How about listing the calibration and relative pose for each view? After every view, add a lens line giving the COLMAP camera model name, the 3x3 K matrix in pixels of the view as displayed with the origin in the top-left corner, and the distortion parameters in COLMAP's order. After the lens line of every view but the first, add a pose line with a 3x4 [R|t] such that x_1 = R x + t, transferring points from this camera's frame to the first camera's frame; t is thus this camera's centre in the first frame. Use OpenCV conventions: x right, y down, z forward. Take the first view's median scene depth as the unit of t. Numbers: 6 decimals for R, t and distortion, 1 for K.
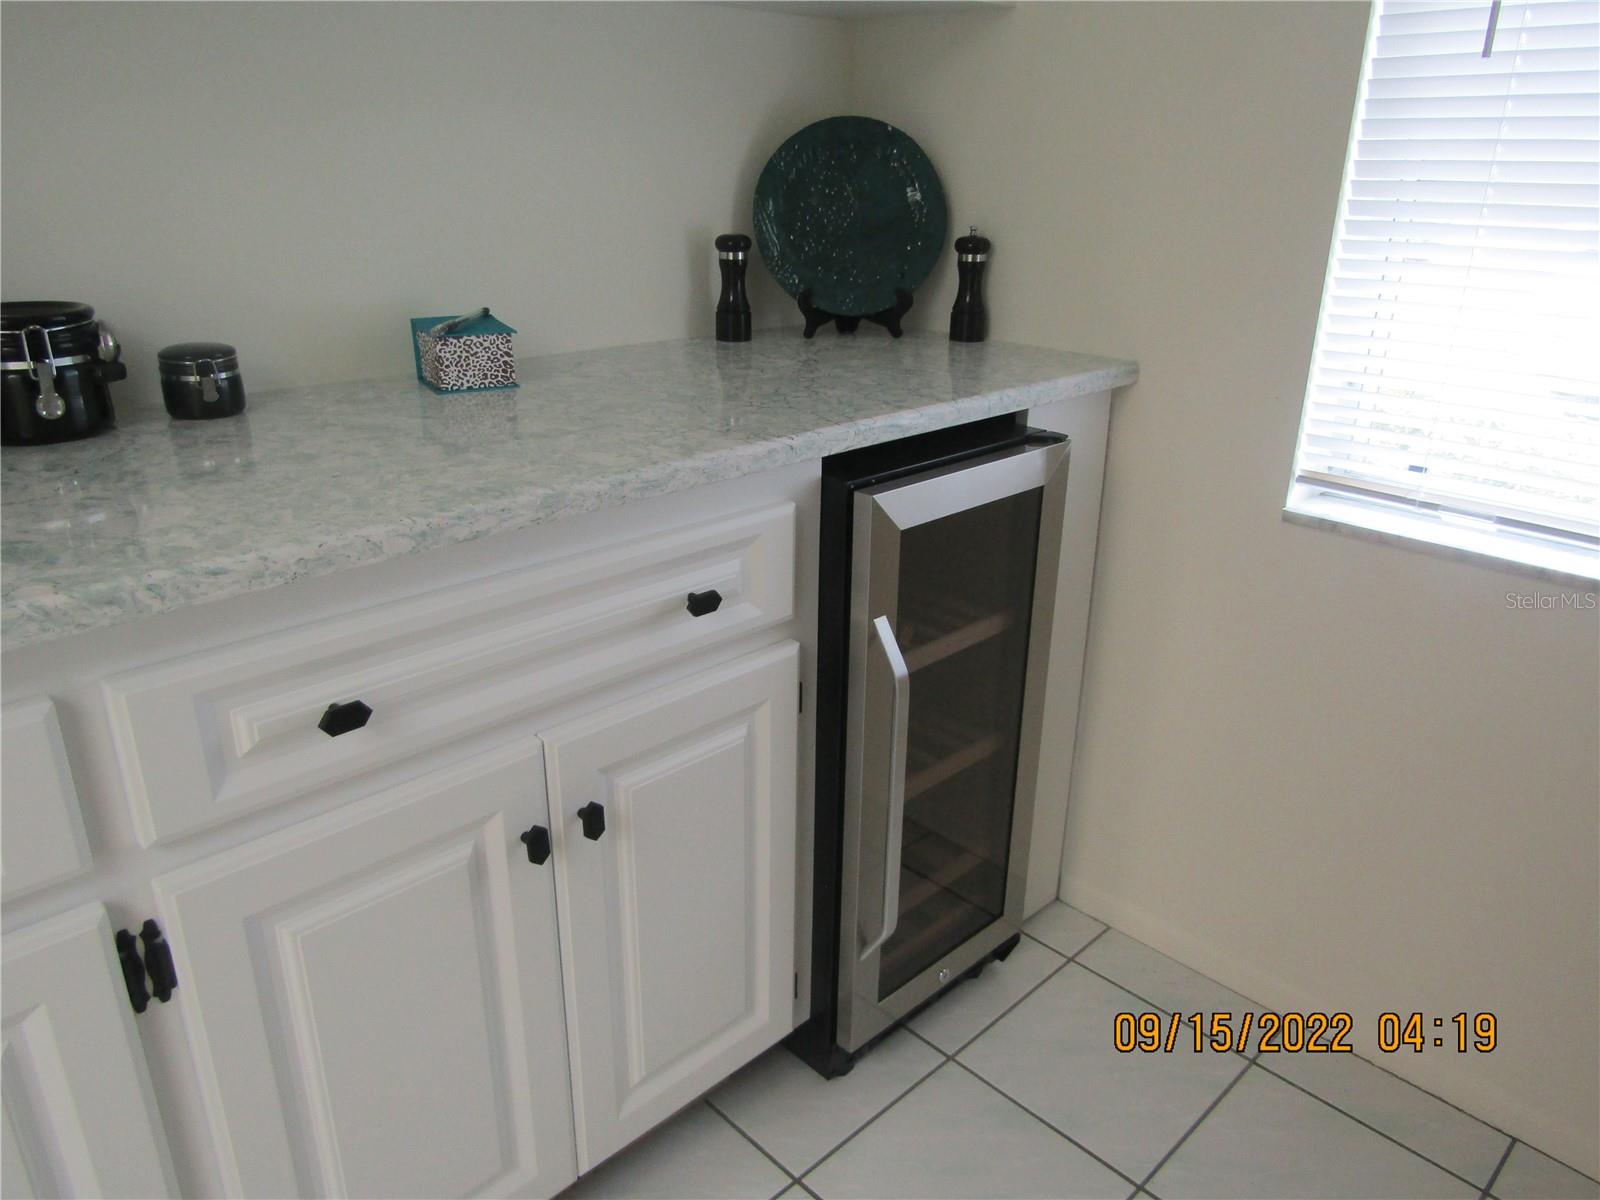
lens RADIAL K [[1145.5, 0, 800.0], [0, 1145.5, 600.0], [0, 0, 1]] dist [-0.001970, -0.001410]
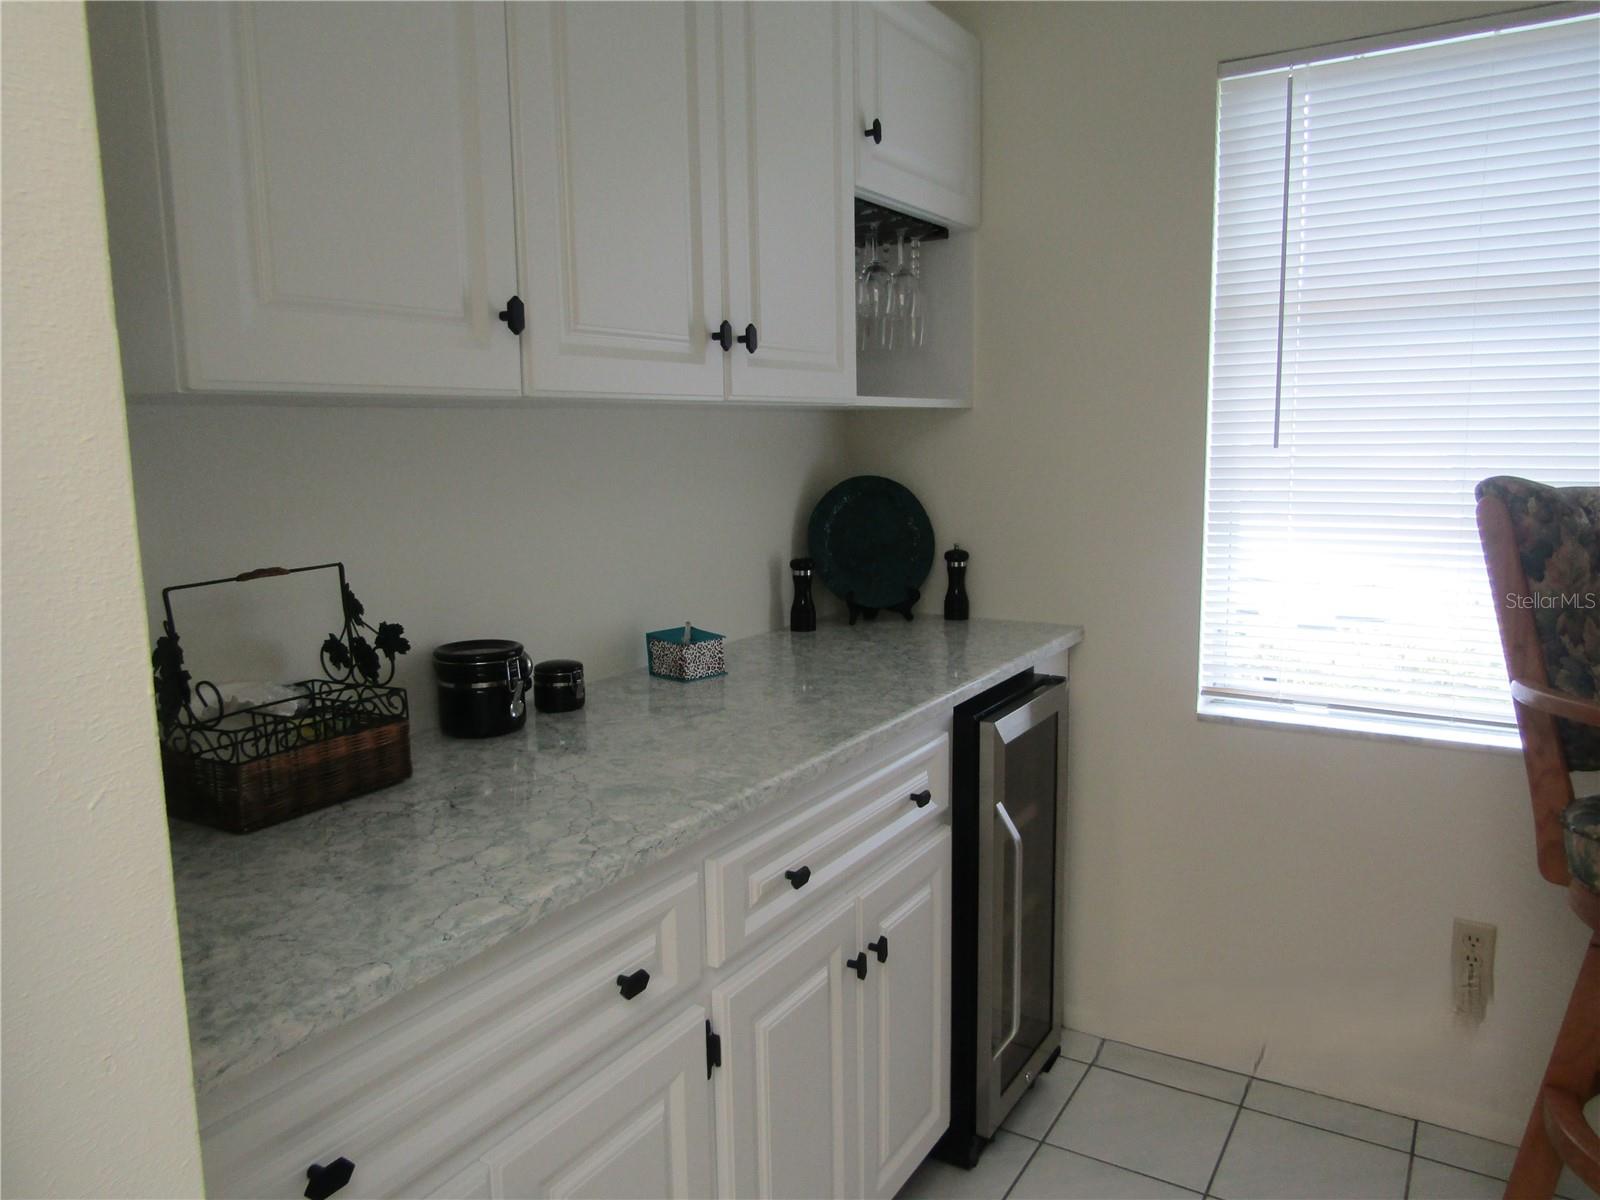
lens RADIAL K [[1145.5, 0, 800.0], [0, 1145.5, 600.0], [0, 0, 1]] dist [-0.001970, -0.001410]
pose [[0.968896, -0.063932, 0.239067, -0.463842], [0.116658, 0.969975, -0.213402, 0.041018], [-0.218246, 0.234653, 0.947263, -0.390509]]
